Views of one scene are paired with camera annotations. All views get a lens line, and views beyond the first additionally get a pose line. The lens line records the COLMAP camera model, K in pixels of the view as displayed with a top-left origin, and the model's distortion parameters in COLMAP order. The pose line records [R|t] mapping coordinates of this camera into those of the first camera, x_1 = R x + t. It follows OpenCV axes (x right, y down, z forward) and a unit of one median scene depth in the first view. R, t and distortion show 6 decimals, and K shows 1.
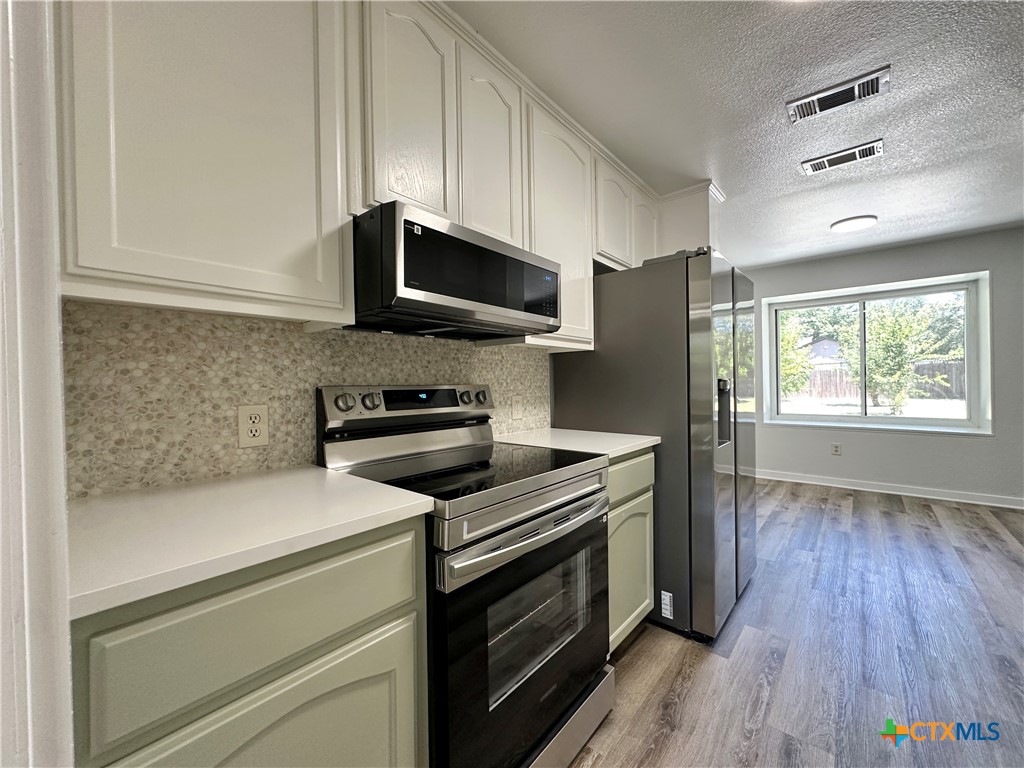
lens RADIAL K [[415.6, 0, 509.8], [0, 415.6, 382.9], [0, 0, 1]] dist [-0.000059, 0.000412]
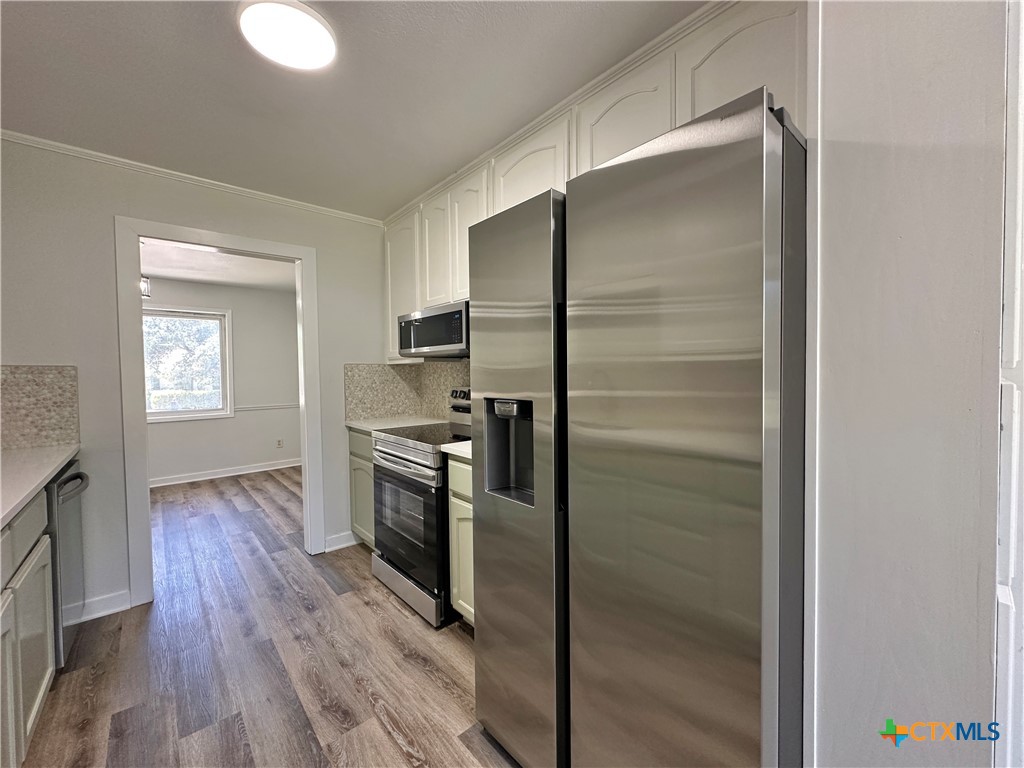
lens RADIAL K [[415.6, 0, 507.3], [0, 415.6, 387.1], [0, 0, 1]] dist [-0.000059, 0.000412]
pose [[-0.159310, 0.038798, -0.986466, 1.783278], [0.005867, 0.999247, 0.038353, -0.072747], [0.987211, 0.000322, -0.159417, 1.697052]]
